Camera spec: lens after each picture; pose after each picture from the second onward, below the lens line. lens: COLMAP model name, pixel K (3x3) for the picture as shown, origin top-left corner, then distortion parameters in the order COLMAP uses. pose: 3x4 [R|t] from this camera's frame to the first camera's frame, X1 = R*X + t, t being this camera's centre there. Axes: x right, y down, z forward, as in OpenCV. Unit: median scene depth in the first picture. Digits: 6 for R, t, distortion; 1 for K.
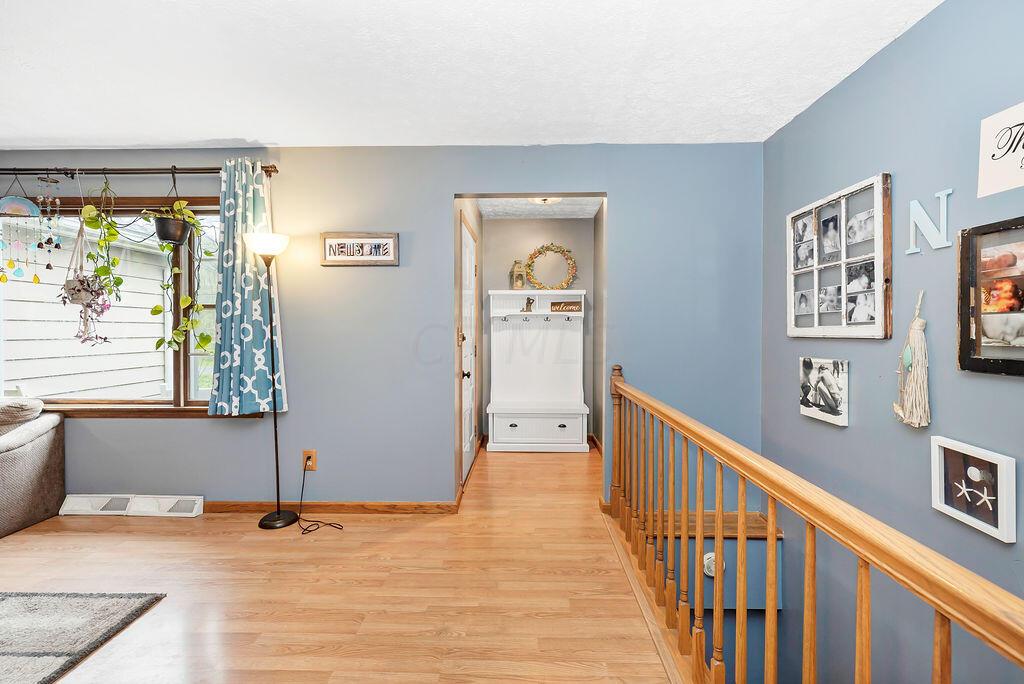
lens RADIAL K [[483.3, 0, 517.6], [0, 483.3, 332.3], [0, 0, 1]] dist [0.002587, 0.000309]
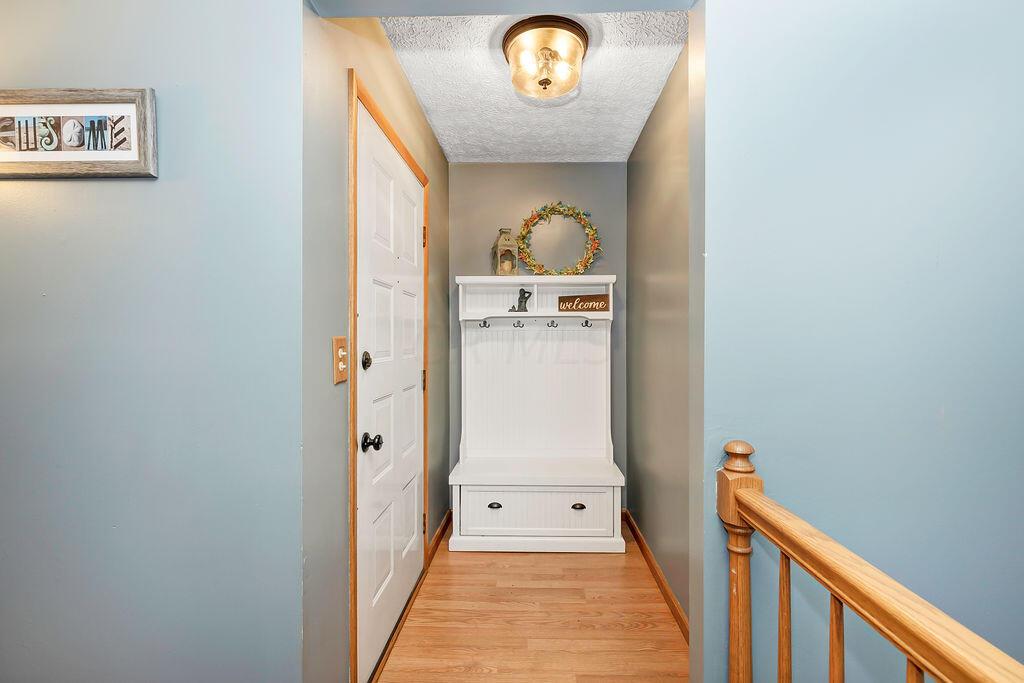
lens RADIAL K [[483.3, 0, 517.6], [0, 483.3, 331.8], [0, 0, 1]] dist [0.002587, 0.000309]
pose [[0.999877, -0.001131, -0.015619, 0.026717], [0.000852, 0.999841, -0.017813, -0.005820], [0.015637, 0.017798, 0.999719, 0.387288]]
